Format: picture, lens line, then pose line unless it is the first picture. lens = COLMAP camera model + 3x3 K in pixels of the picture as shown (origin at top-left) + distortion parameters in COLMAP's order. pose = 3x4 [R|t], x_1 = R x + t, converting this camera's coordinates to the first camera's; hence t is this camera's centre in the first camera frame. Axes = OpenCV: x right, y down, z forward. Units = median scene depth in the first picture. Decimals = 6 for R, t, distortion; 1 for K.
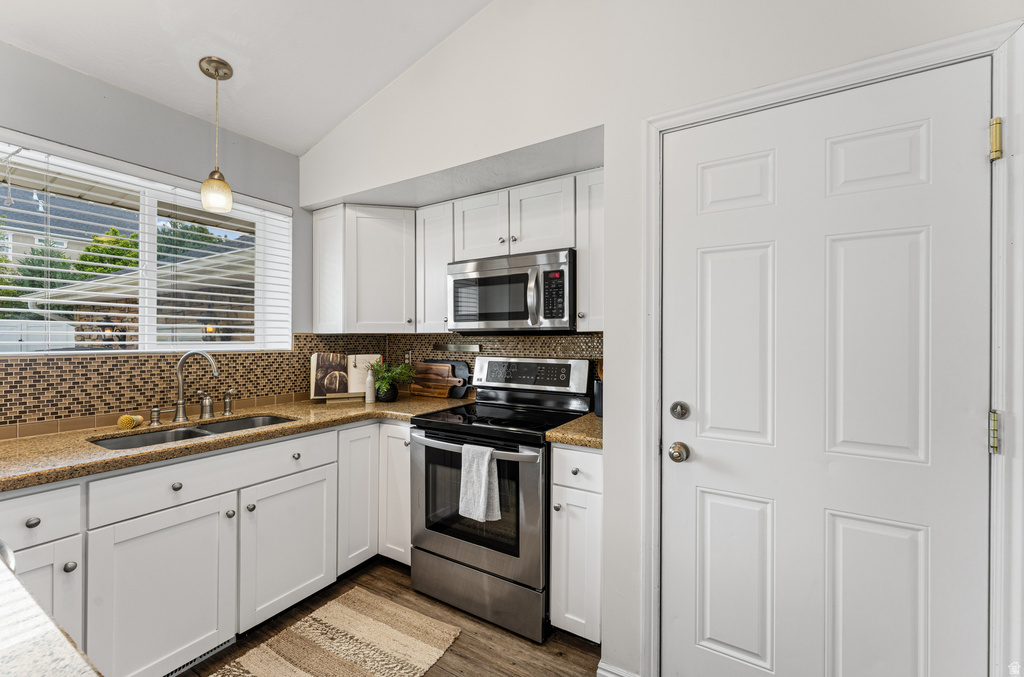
lens RADIAL K [[417.8, 0, 512.1], [0, 417.8, 337.2], [0, 0, 1]] dist [0.008576, -0.002226]
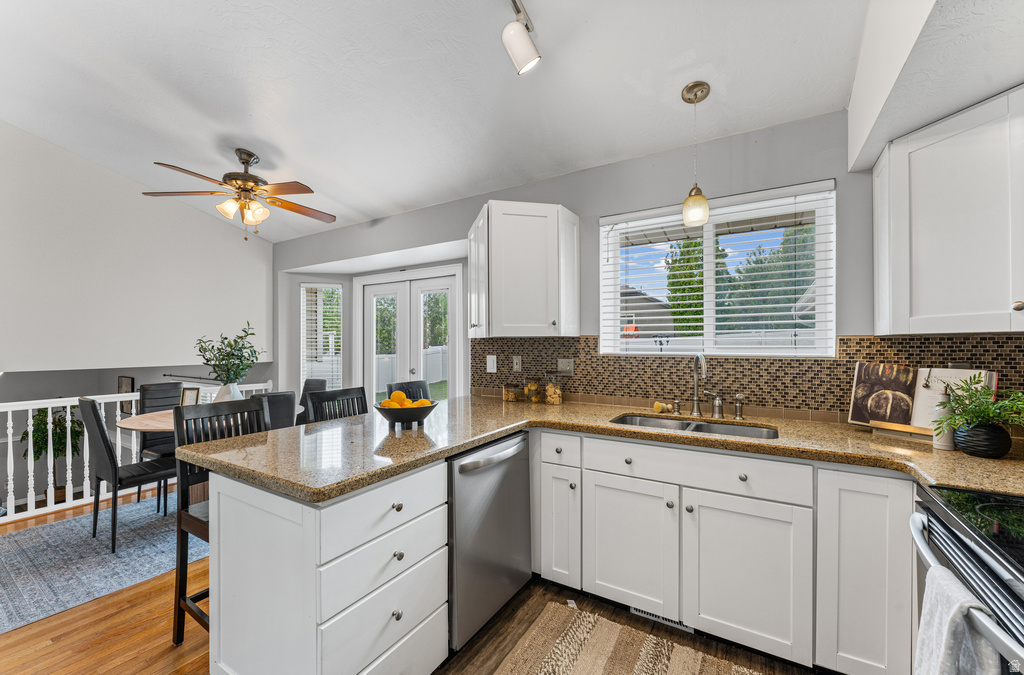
lens RADIAL K [[417.8, 0, 517.4], [0, 417.8, 343.9], [0, 0, 1]] dist [0.008576, -0.002226]
pose [[0.010913, -0.001156, -0.999940, 0.329202], [0.004612, 0.999989, -0.001105, 0.004018], [0.999930, -0.004600, 0.010918, 0.479402]]
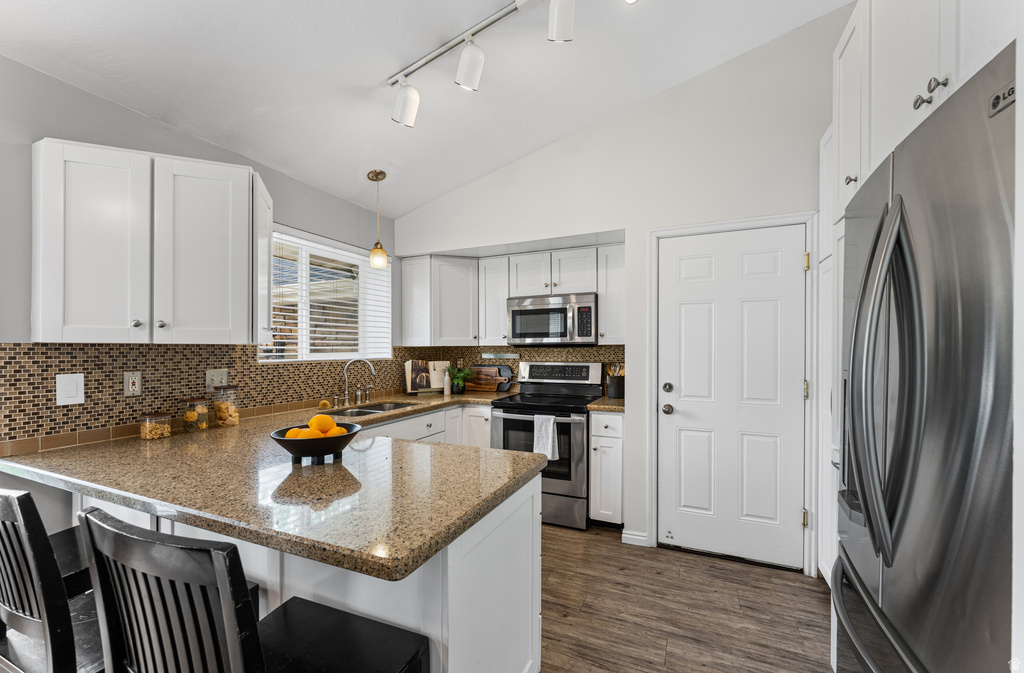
lens RADIAL K [[404.7, 0, 519.0], [0, 404.7, 349.8], [0, 0, 1]] dist [0.012591, 0.000105]
pose [[0.991388, -0.006228, 0.130807, -0.348892], [0.005266, 0.999956, 0.007702, -0.007597], [-0.130850, -0.006947, 0.991378, -0.500721]]
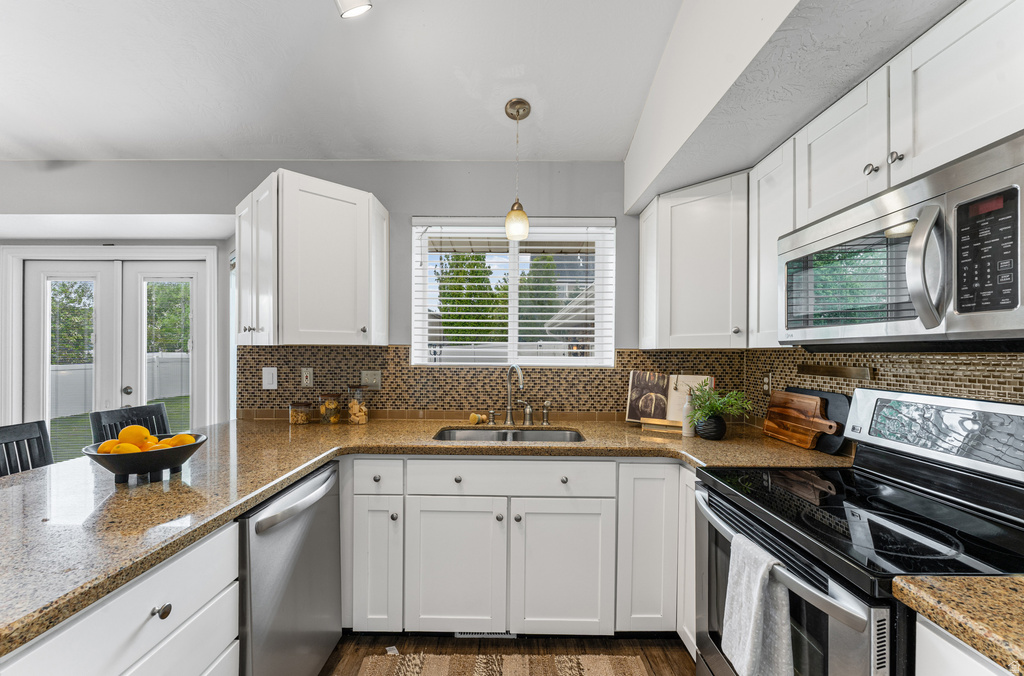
lens RADIAL K [[417.8, 0, 513.5], [0, 417.8, 355.5], [0, 0, 1]] dist [0.008576, -0.002226]
pose [[0.519204, 0.008358, -0.854610, 0.211511], [-0.003192, 0.999964, 0.007840, -0.002323], [0.854645, -0.001343, 0.519212, 0.381250]]
